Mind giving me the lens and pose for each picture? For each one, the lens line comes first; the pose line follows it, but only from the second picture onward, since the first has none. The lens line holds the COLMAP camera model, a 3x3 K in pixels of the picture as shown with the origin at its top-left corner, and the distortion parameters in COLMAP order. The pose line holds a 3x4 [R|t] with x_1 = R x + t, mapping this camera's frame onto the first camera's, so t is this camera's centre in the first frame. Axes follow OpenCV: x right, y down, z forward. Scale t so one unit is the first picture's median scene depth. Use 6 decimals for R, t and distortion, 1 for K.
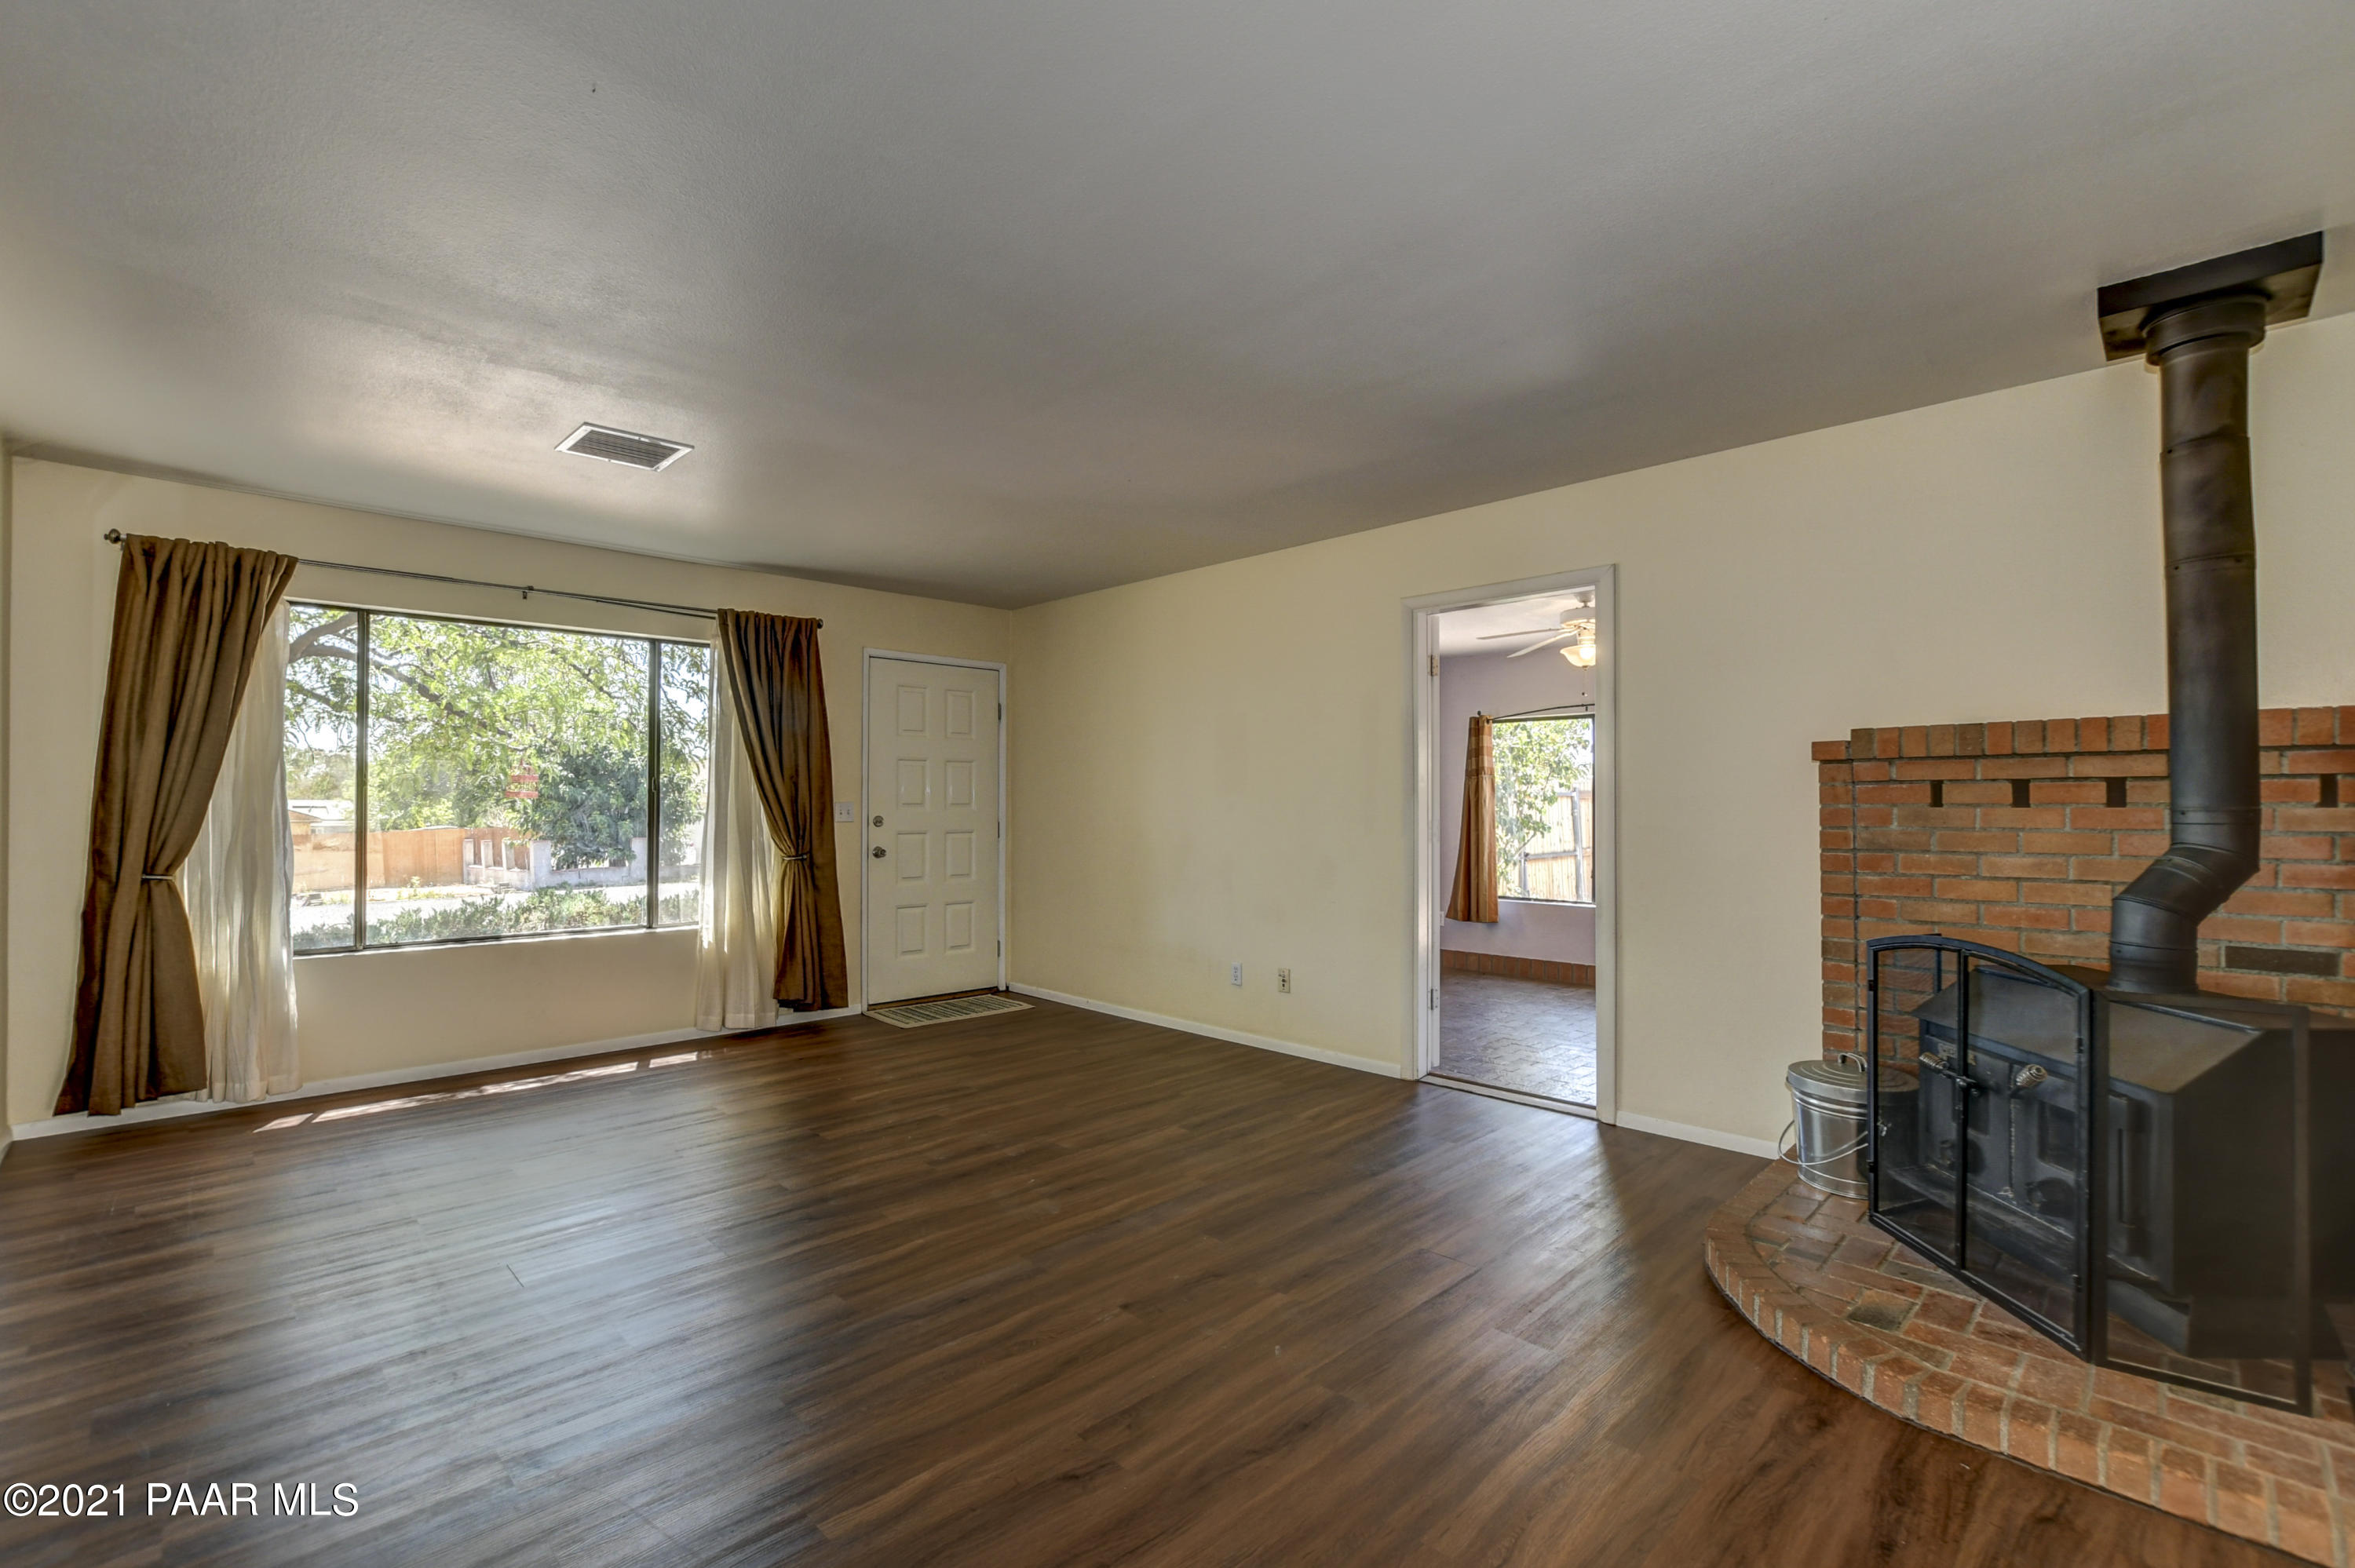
lens RADIAL K [[1051.0, 0, 1179.3], [0, 1051.0, 795.1], [0, 0, 1]] dist [-0.023055, 0.004075]
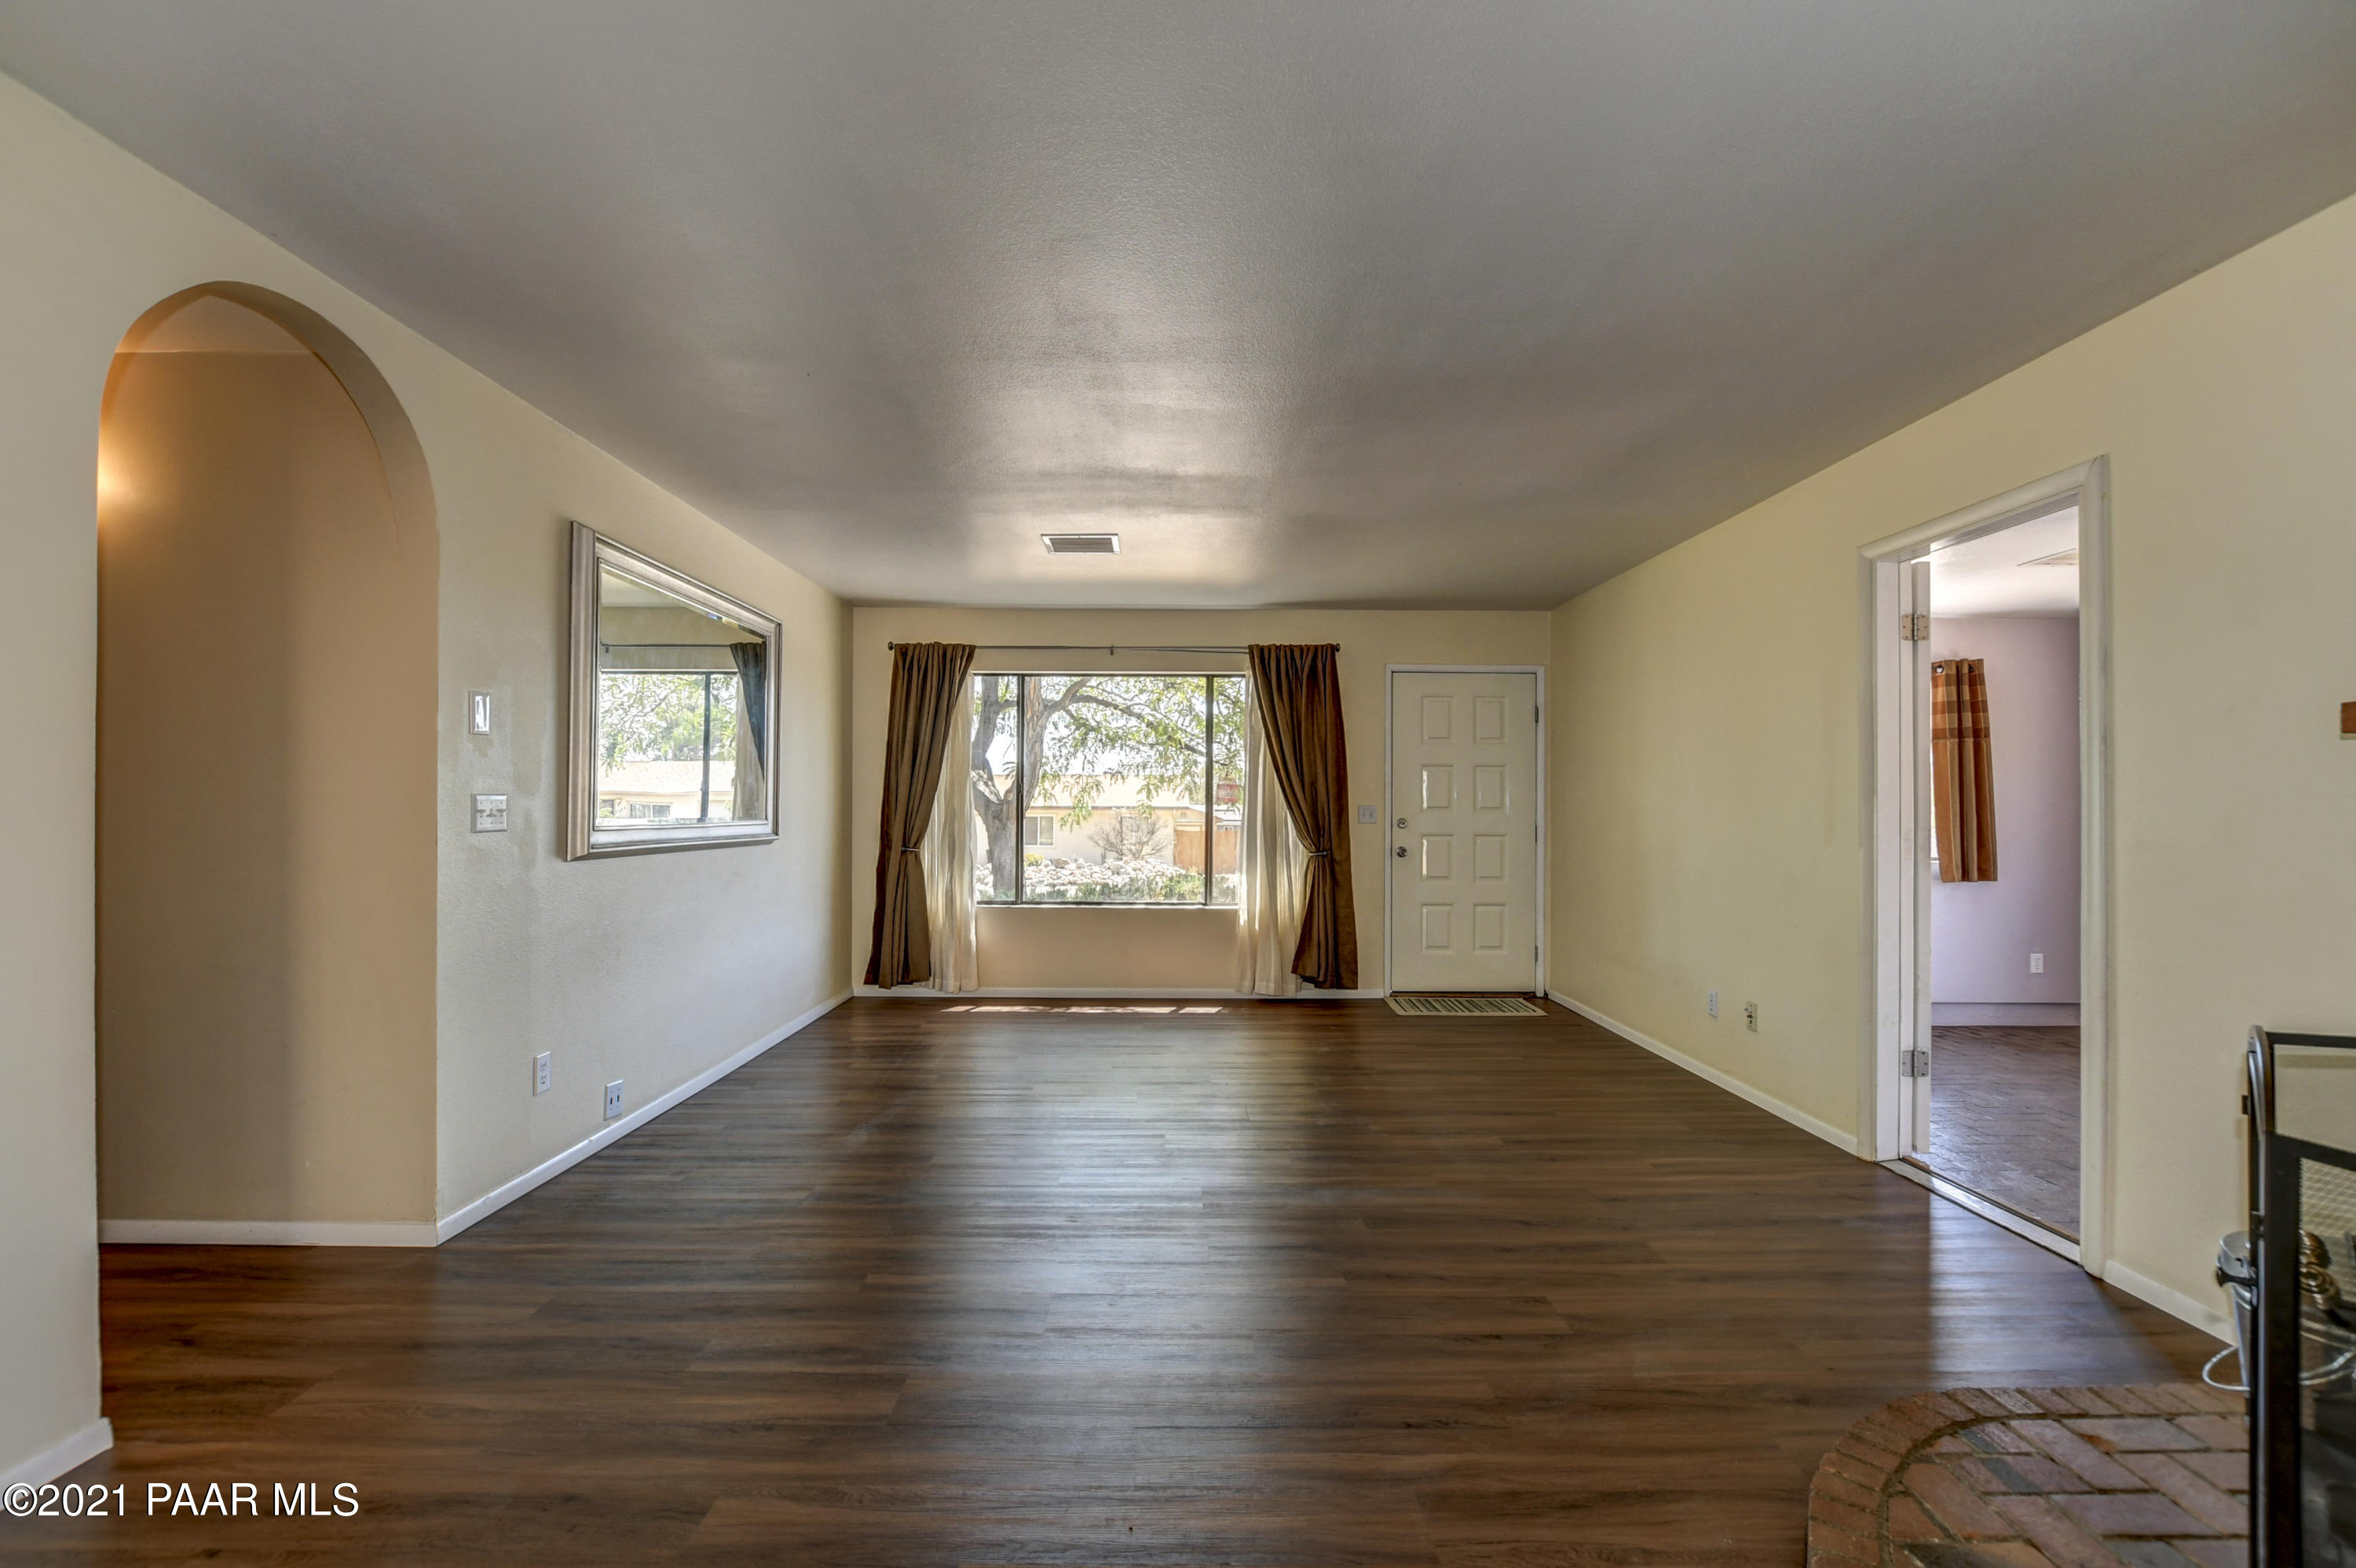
lens RADIAL K [[1051.5, 0, 1180.3], [0, 1051.5, 789.8], [0, 0, 1]] dist [-0.023055, 0.004075]
pose [[0.713855, -0.009155, -0.700234, 0.359797], [0.000043, 0.999915, -0.013030, 0.005278], [0.700293, 0.009272, 0.713795, 0.076591]]
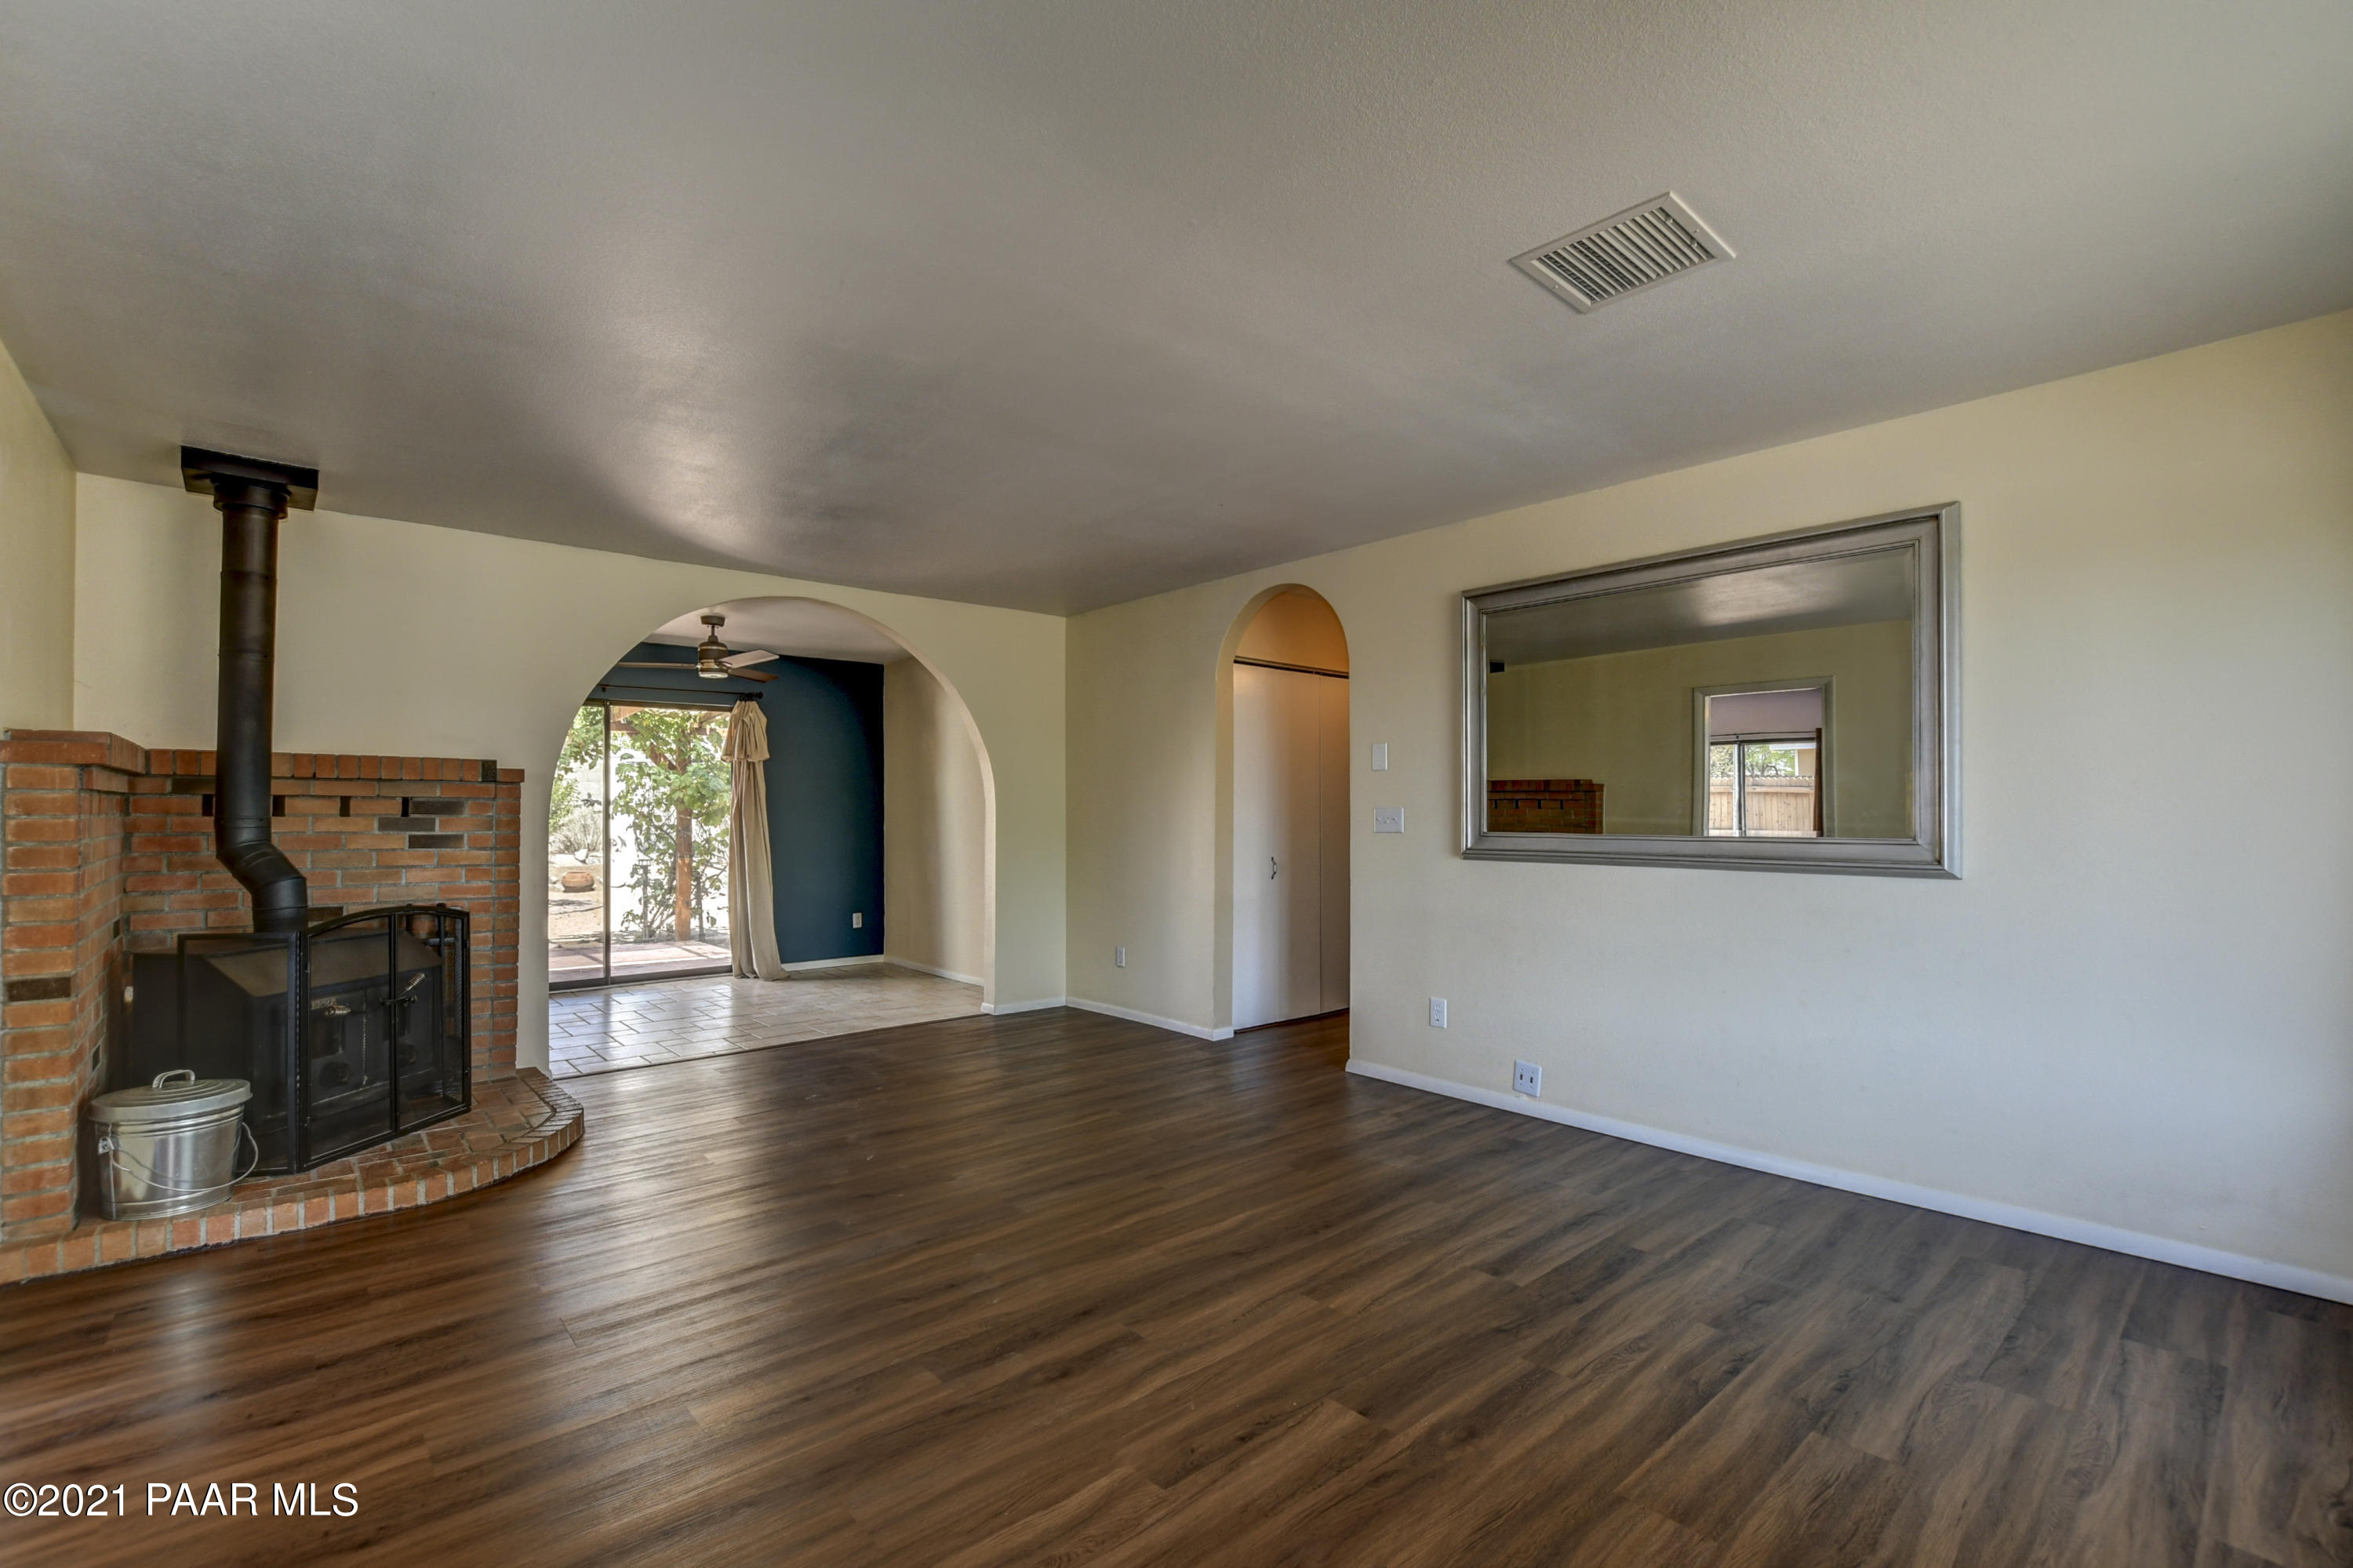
lens RADIAL K [[1050.3, 0, 1174.7], [0, 1050.3, 802.5], [0, 0, 1]] dist [-0.023055, 0.004075]
pose [[-0.998273, 0.003857, 0.058617, -0.208382], [0.002654, 0.999784, -0.020597, 0.012076], [-0.058683, -0.020406, -0.998068, 1.155402]]
